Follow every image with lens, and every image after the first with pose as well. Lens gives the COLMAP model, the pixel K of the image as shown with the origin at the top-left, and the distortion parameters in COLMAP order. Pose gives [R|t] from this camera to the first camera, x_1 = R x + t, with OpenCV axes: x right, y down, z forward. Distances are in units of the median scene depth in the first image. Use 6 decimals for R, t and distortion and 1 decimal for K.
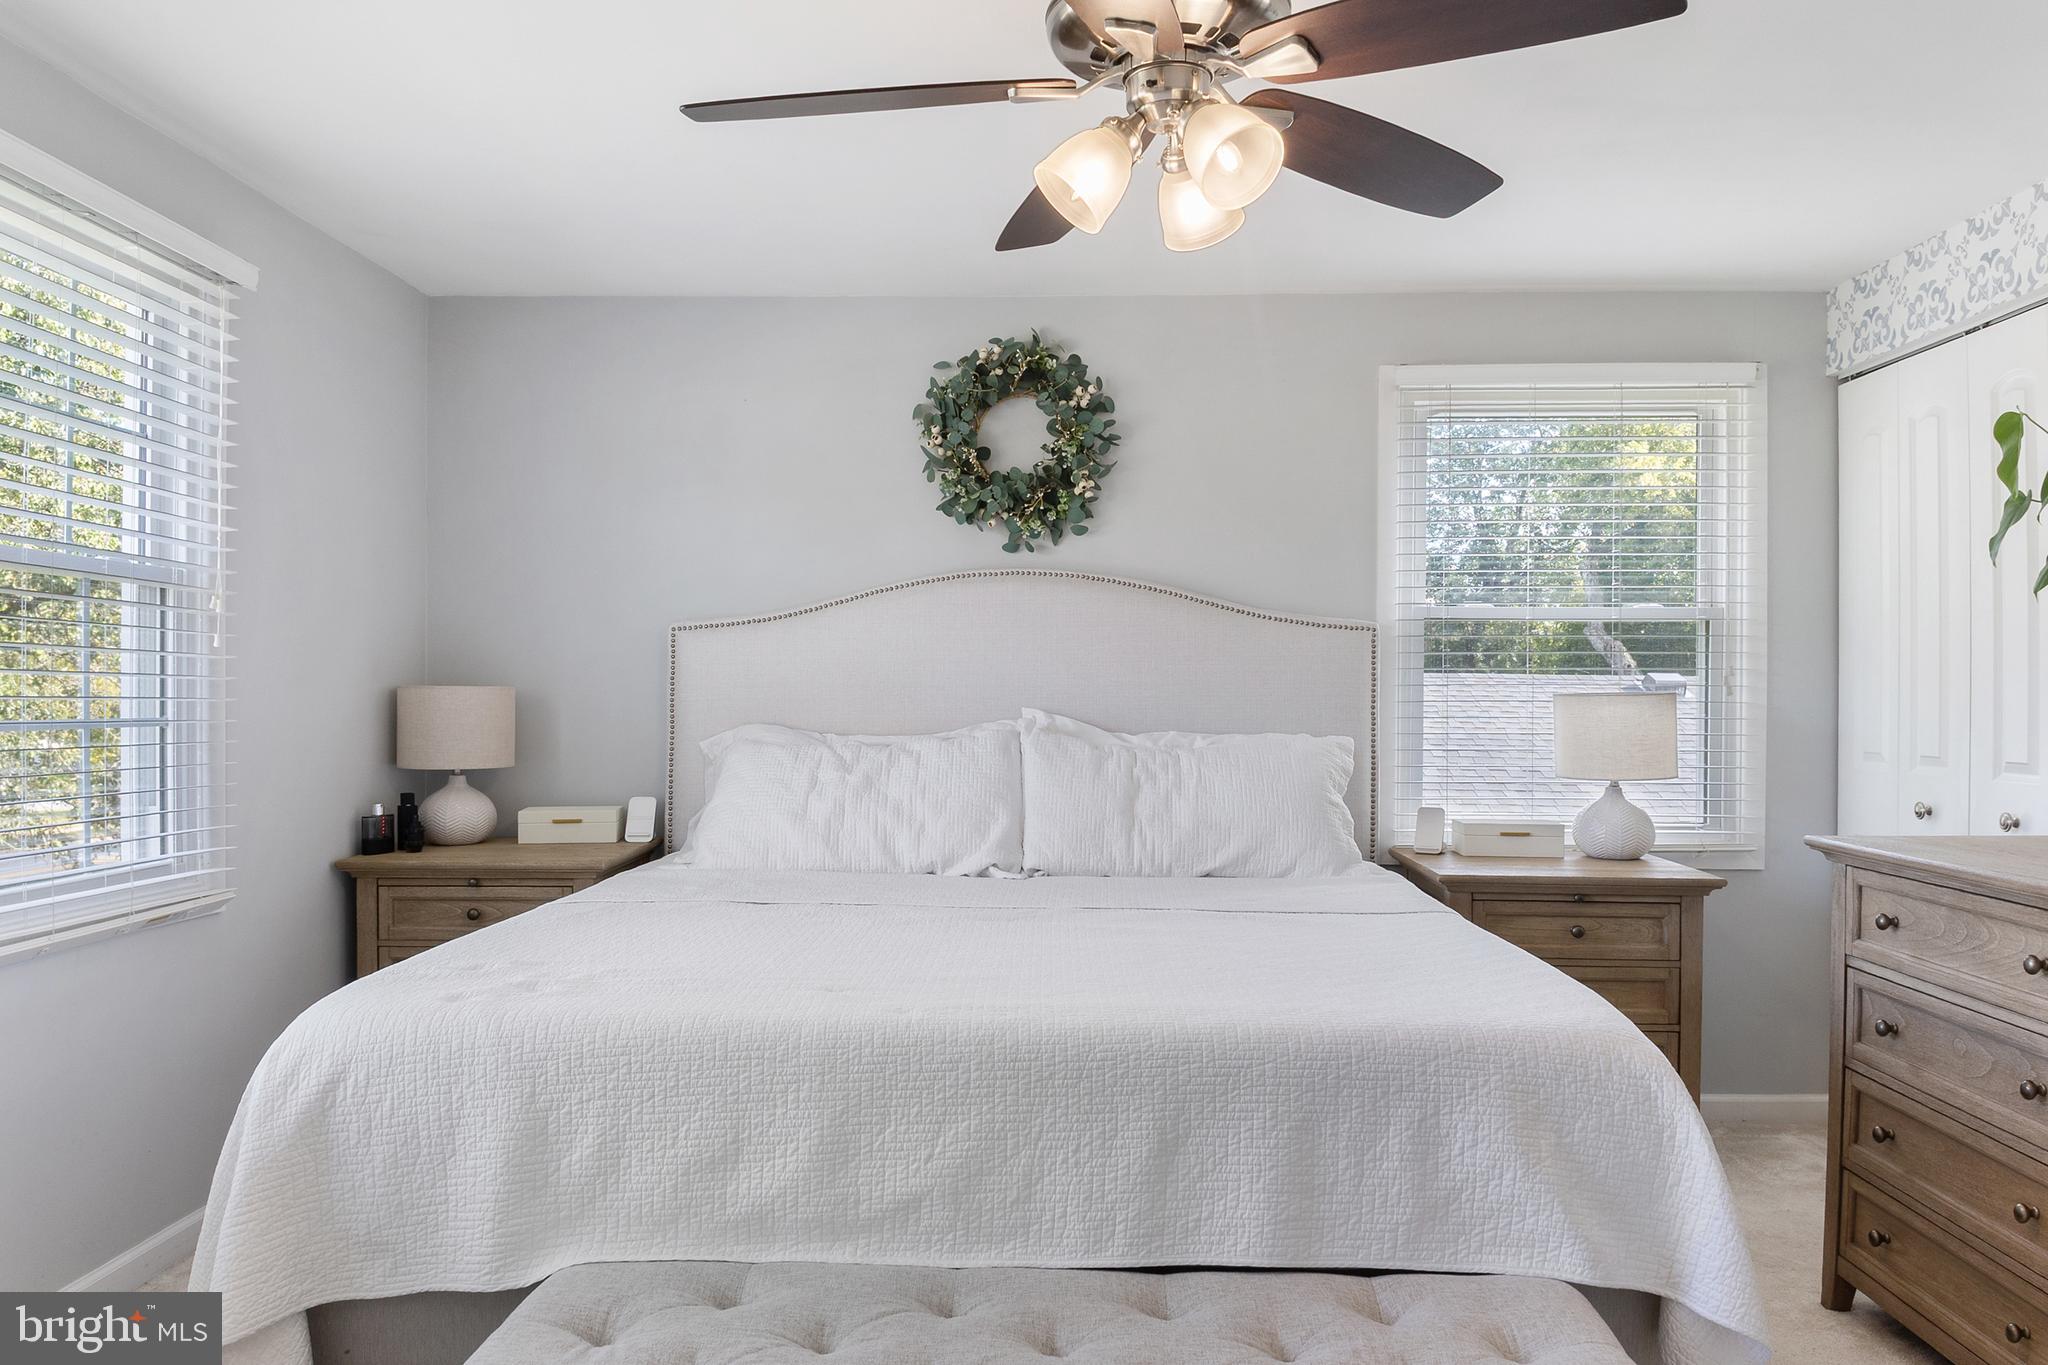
lens RADIAL K [[1424.8, 0, 1024.0], [0, 1424.8, 682.5], [0, 0, 1]] dist [0.116125, -0.230080]
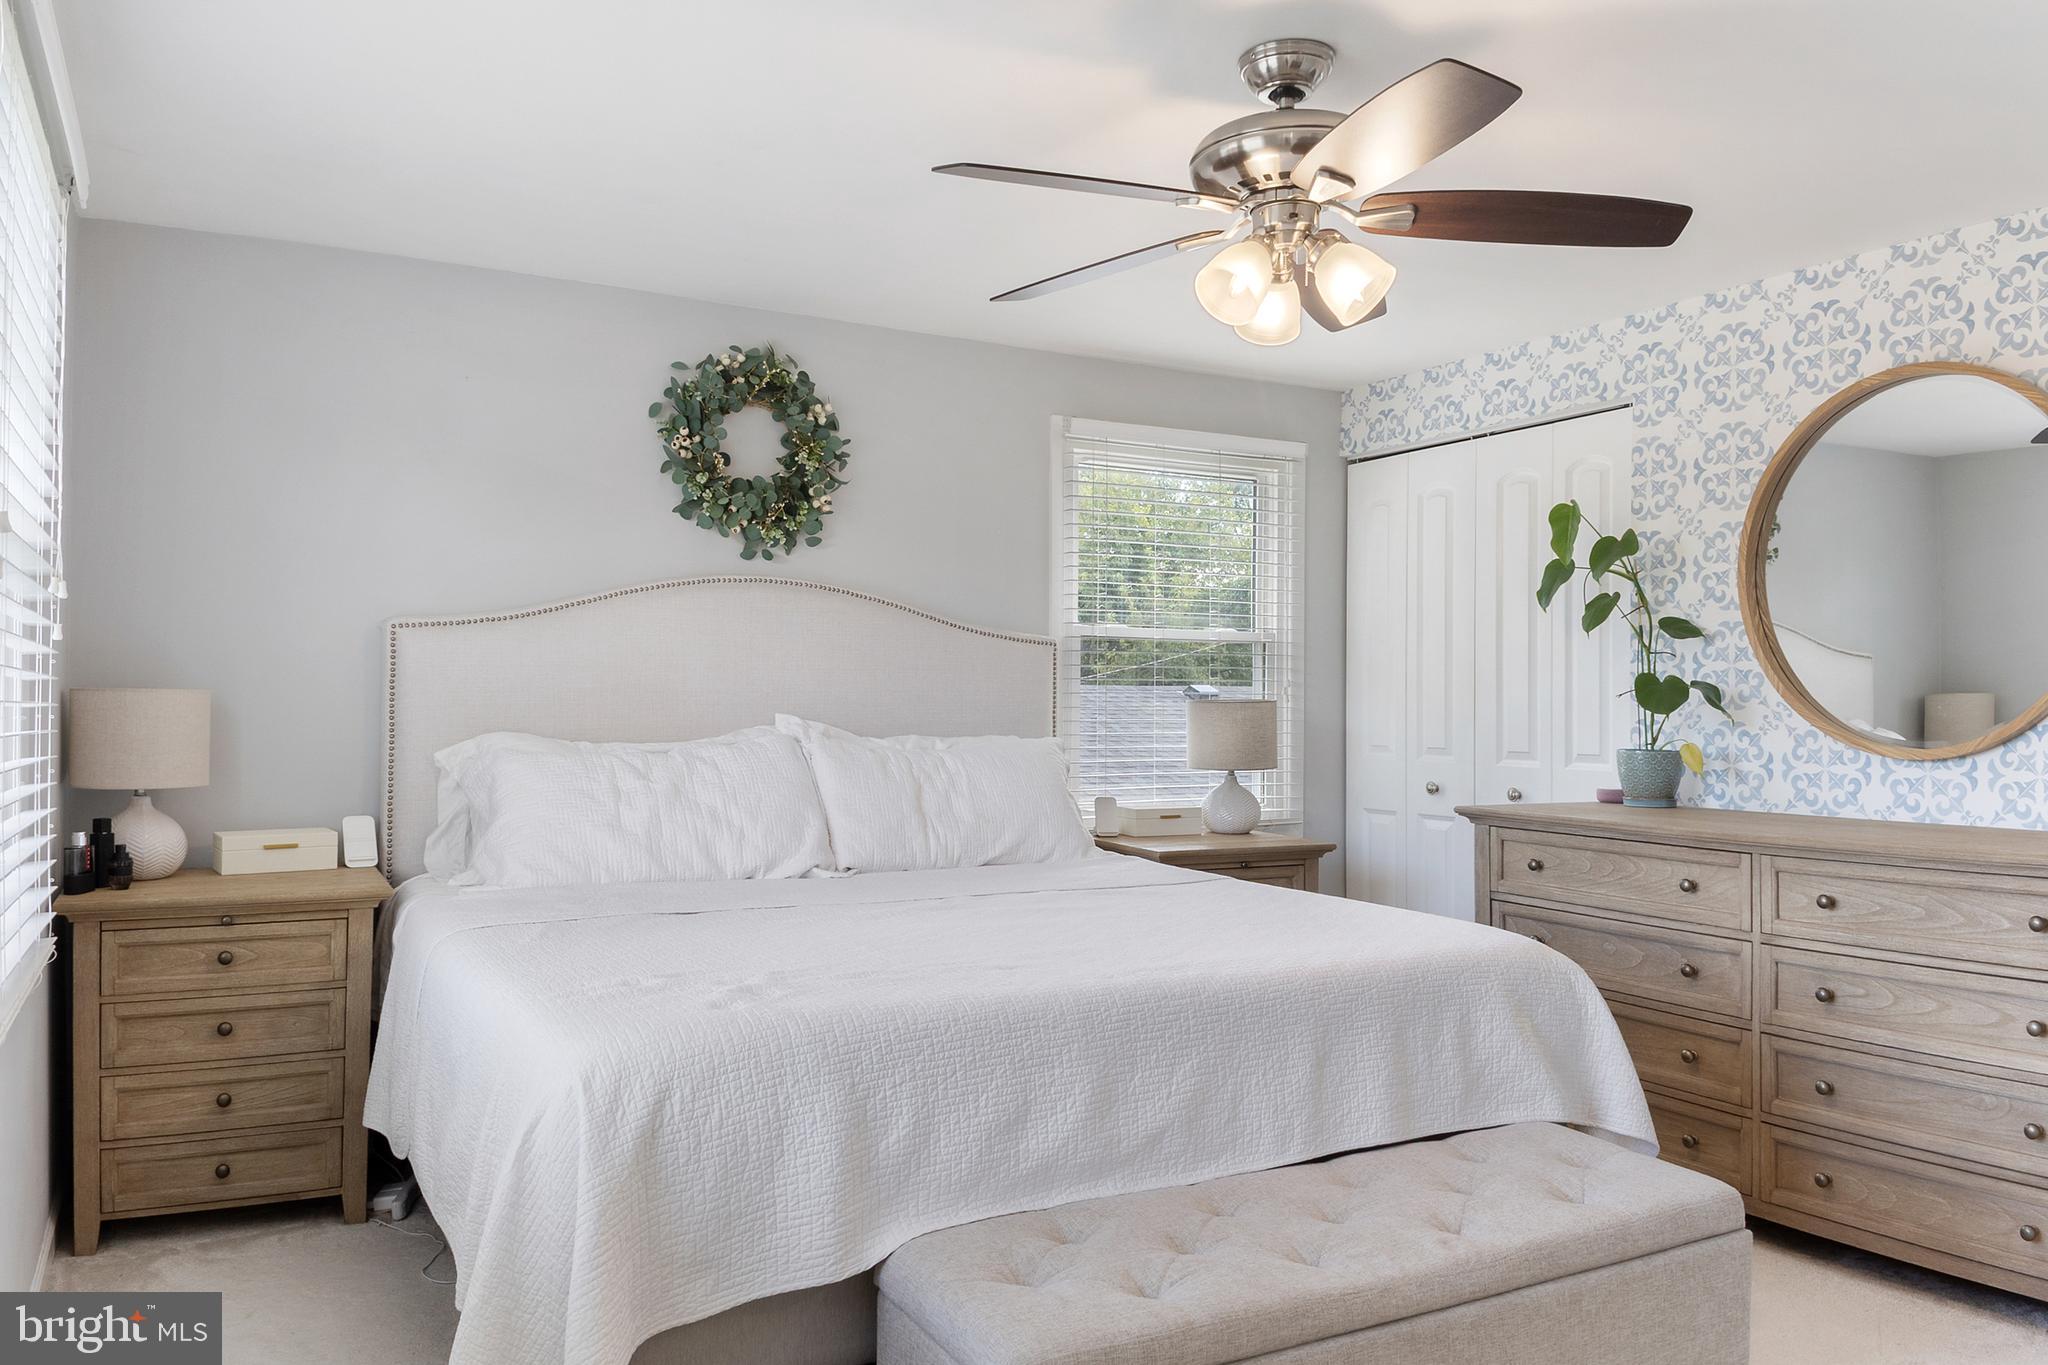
lens RADIAL K [[1453.6, 0, 1024.0], [0, 1453.6, 682.5], [0, 0, 1]] dist [0.118605, -0.237716]
pose [[0.859138, 0.009086, 0.511664, -0.390436], [-0.007554, 0.999959, -0.005074, -0.000535], [-0.511689, 0.000494, 0.859171, 0.013864]]
